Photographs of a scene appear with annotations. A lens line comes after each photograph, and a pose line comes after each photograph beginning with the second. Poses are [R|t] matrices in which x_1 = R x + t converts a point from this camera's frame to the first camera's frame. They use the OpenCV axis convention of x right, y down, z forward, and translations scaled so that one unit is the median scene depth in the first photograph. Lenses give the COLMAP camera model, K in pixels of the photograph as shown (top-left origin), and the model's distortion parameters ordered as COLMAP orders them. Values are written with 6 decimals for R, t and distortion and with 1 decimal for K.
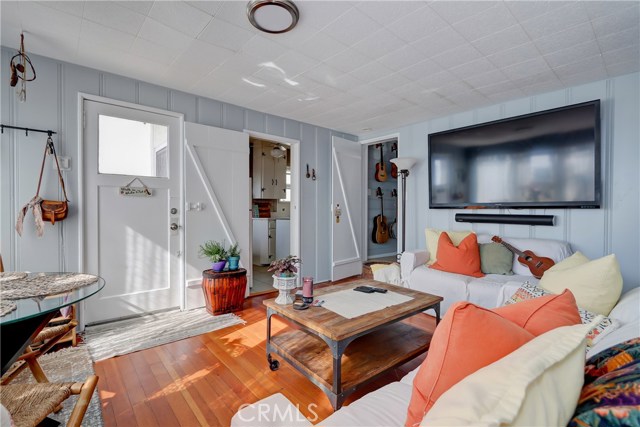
lens RADIAL K [[296.8, 0, 317.8], [0, 296.8, 213.4], [0, 0, 1]] dist [-0.000342, -0.002470]
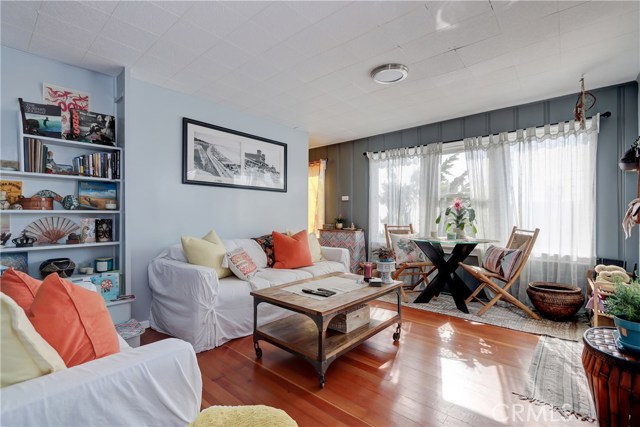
lens RADIAL K [[296.8, 0, 316.9], [0, 296.8, 211.5], [0, 0, 1]] dist [-0.000342, -0.002470]
pose [[-0.989602, -0.009784, -0.143496, 0.194493], [-0.009860, 0.999951, -0.000184, -0.002116], [0.143491, 0.001233, -0.989651, 1.194856]]
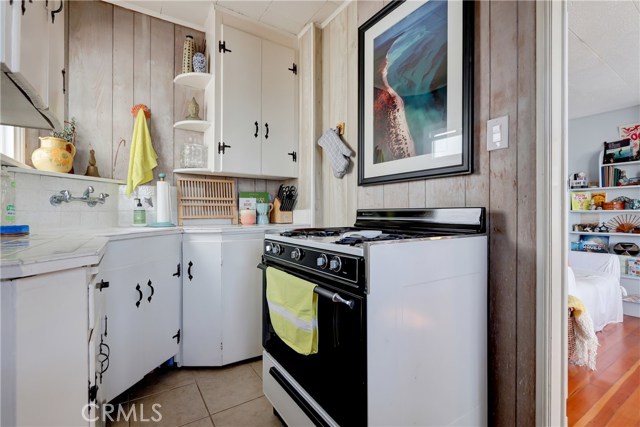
lens RADIAL K [[296.8, 0, 318.8], [0, 296.8, 216.0], [0, 0, 1]] dist [-0.000342, -0.002470]
pose [[0.140555, -0.014075, 0.989973, -0.411004], [0.010247, 0.999866, 0.012761, -0.002284], [-0.990020, 0.008351, 0.140681, 1.320798]]
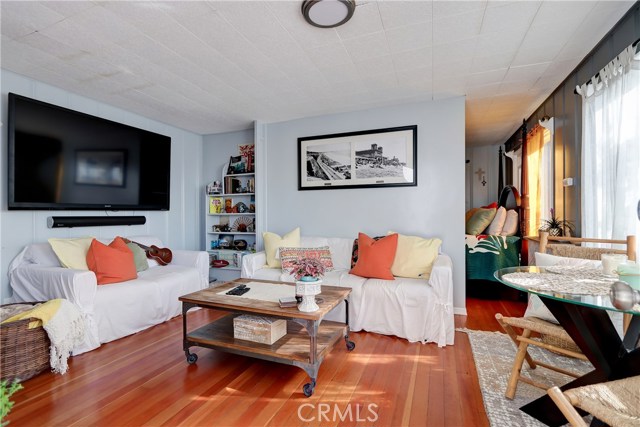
lens RADIAL K [[296.8, 0, 318.0], [0, 296.8, 214.2], [0, 0, 1]] dist [-0.000342, -0.002470]
pose [[-0.454873, -0.003548, 0.890549, -0.514460], [0.016298, 0.999791, 0.012308, -0.004126], [-0.890407, 0.020112, -0.454721, 0.744441]]
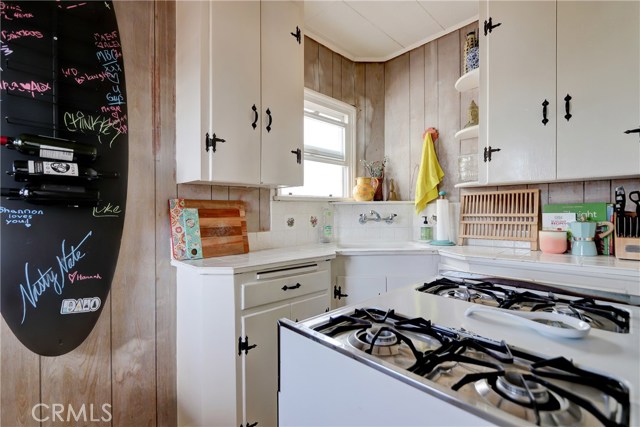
lens RADIAL K [[296.8, 0, 318.2], [0, 296.8, 215.1], [0, 0, 1]] dist [-0.000342, -0.002470]
pose [[0.998954, -0.009112, 0.044805, -0.170621], [0.009096, 0.999958, 0.000569, -0.034054], [-0.044809, -0.000161, 0.998996, 1.155839]]
